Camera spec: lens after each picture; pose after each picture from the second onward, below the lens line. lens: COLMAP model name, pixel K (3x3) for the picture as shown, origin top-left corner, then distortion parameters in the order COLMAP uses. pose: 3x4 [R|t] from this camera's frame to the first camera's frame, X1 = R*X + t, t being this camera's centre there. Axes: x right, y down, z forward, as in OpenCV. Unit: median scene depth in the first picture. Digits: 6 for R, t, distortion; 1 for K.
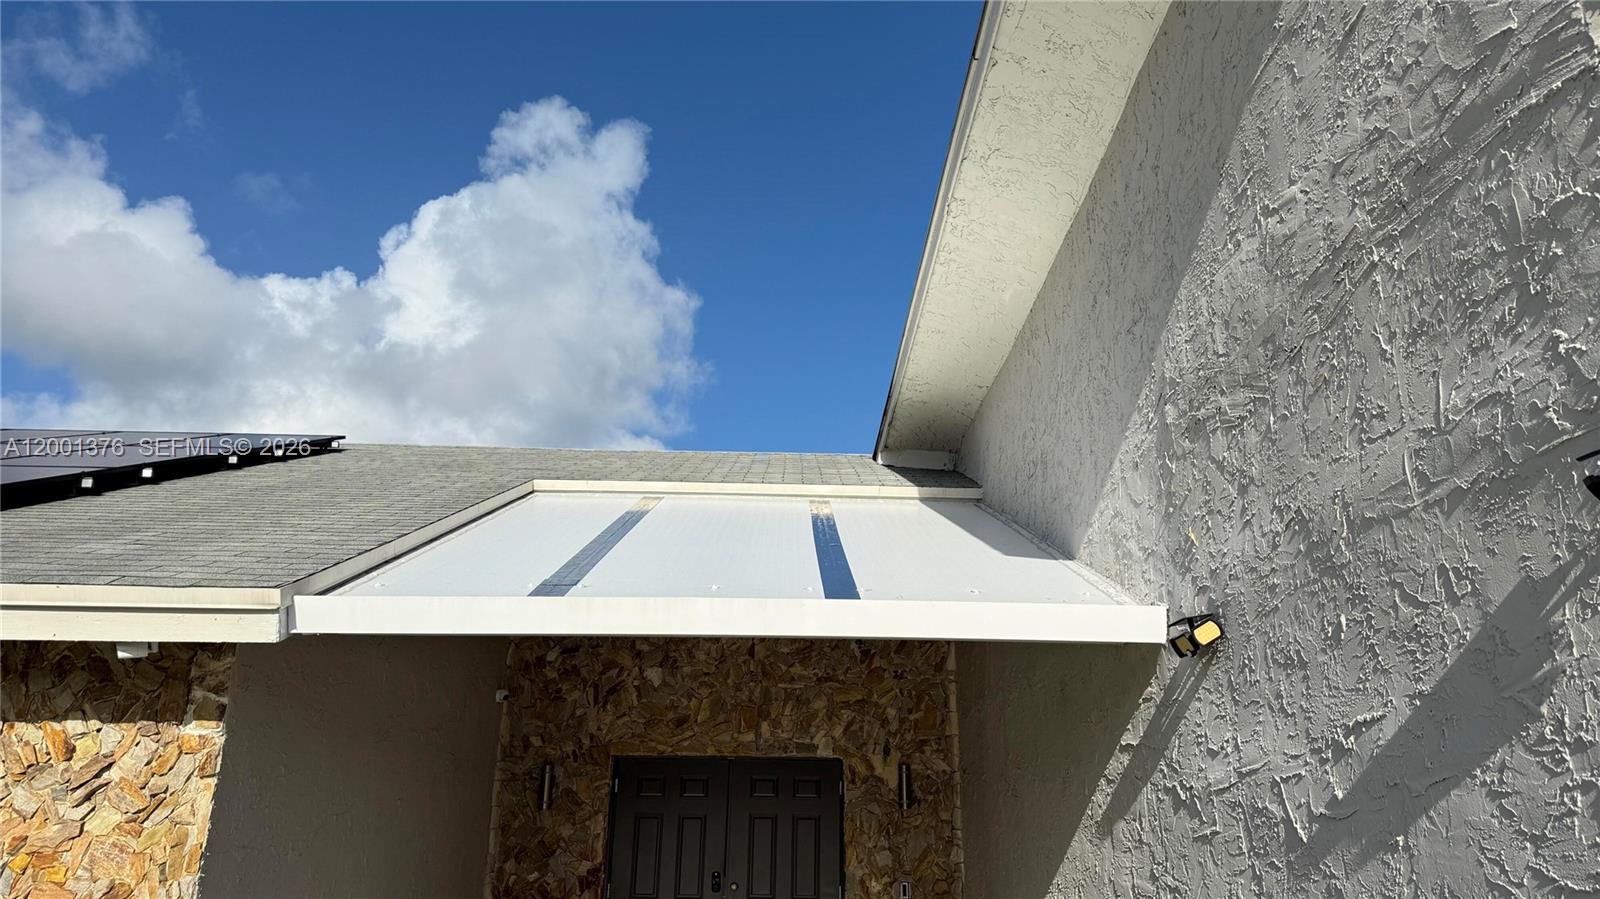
lens RADIAL K [[1112.1, 0, 799.5], [0, 1112.1, 455.6], [0, 0, 1]] dist [0.041595, -0.044878]
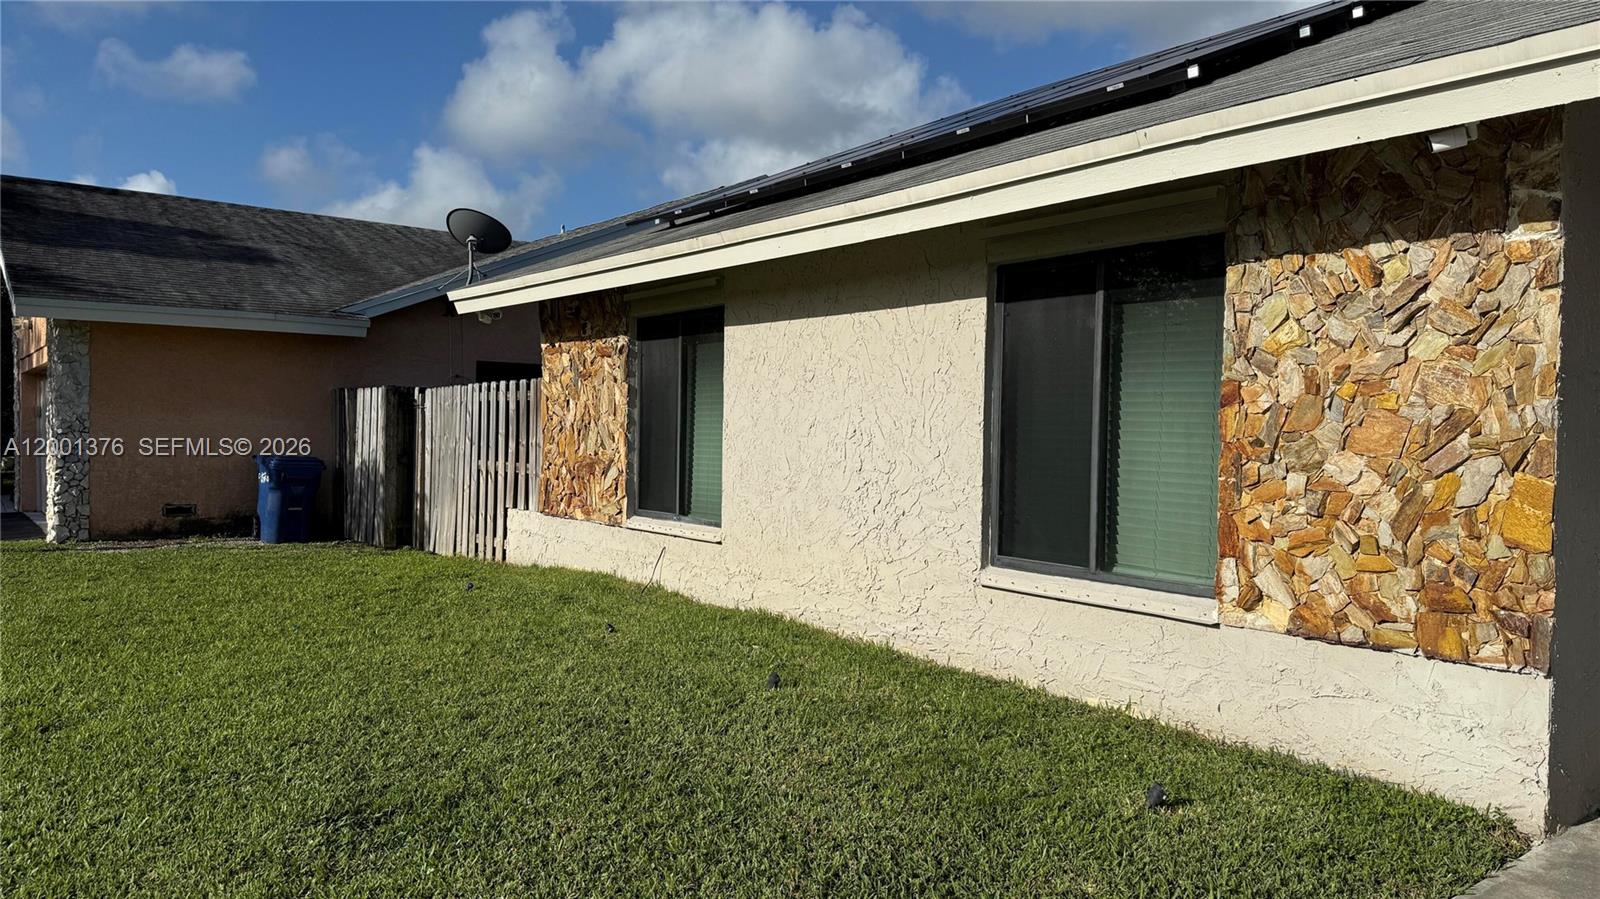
lens RADIAL K [[1112.1, 0, 796.1], [0, 1112.1, 447.1], [0, 0, 1]] dist [0.041595, -0.044878]
pose [[0.579560, 0.009383, -0.814875, -0.172740], [0.253096, 0.948413, 0.190930, 0.098712], [0.774630, -0.316897, 0.547288, 0.076299]]
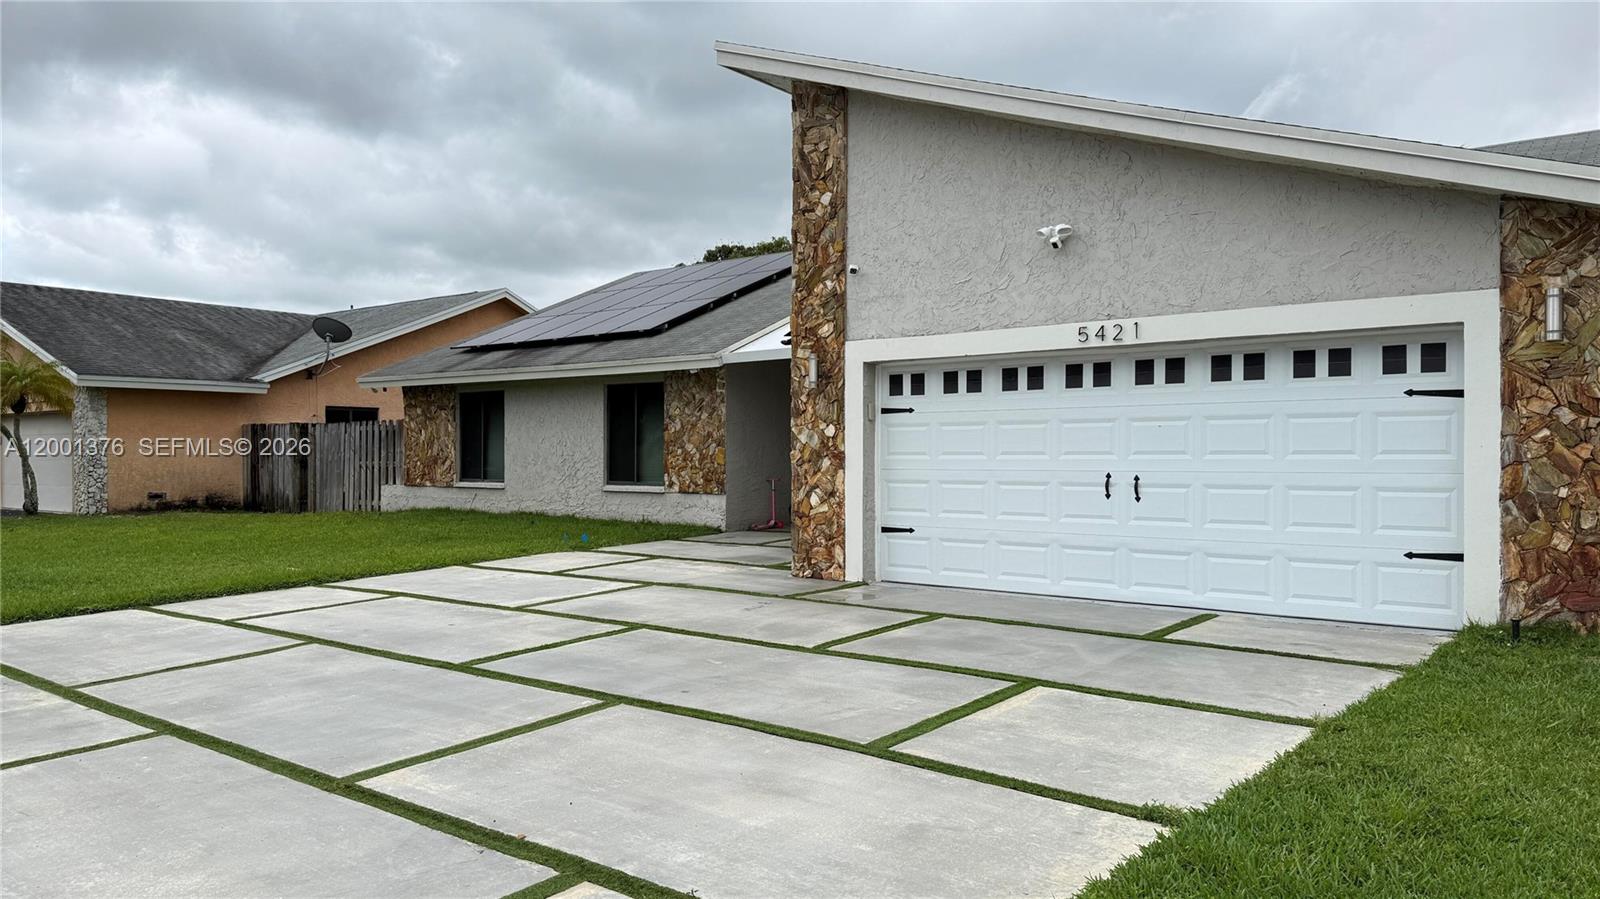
lens RADIAL K [[1112.1, 0, 802.0], [0, 1112.1, 457.0], [0, 0, 1]] dist [0.041595, -0.044878]
pose [[0.768535, -0.010627, -0.639720, 1.912815], [0.214852, 0.946088, 0.242399, -0.351527], [0.602655, -0.323737, 0.729384, -1.471213]]
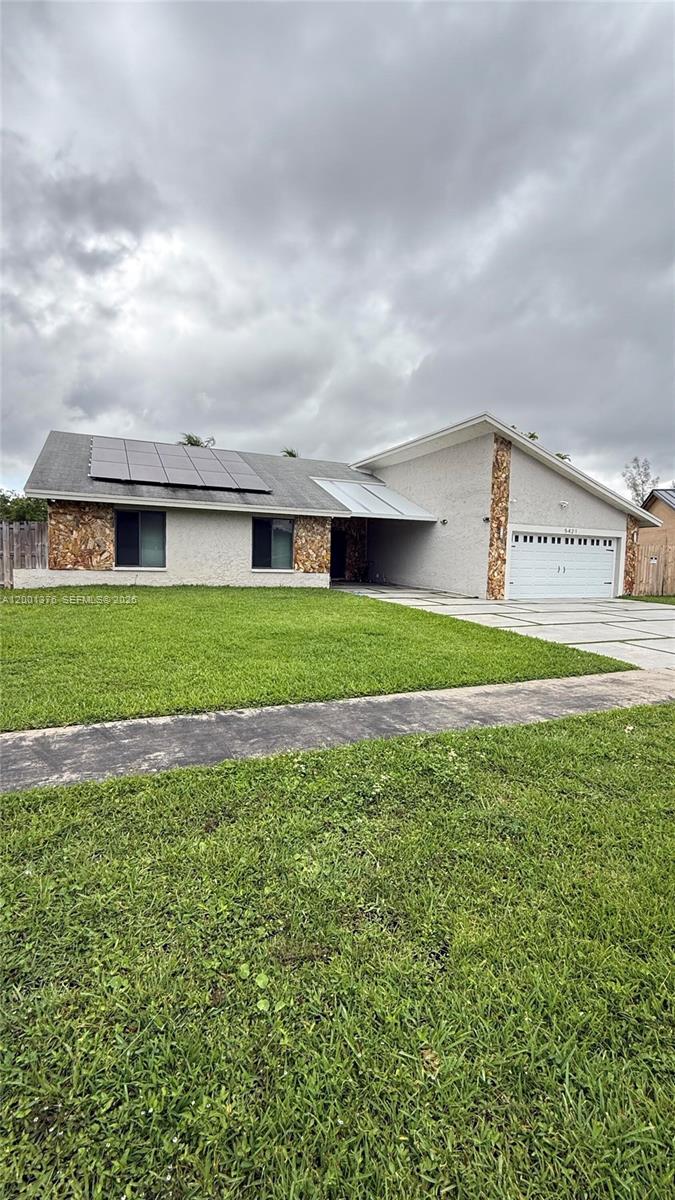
lens RADIAL K [[505.1, 0, 330.5], [0, 505.1, 597.7], [0, 0, 1]] dist [-0.000461, 0.000112]
pose [[0.925741, -0.017558, 0.377751, -1.897782], [-0.134990, 0.917767, 0.373473, -0.636841], [-0.353245, -0.396732, 0.847244, -2.250713]]
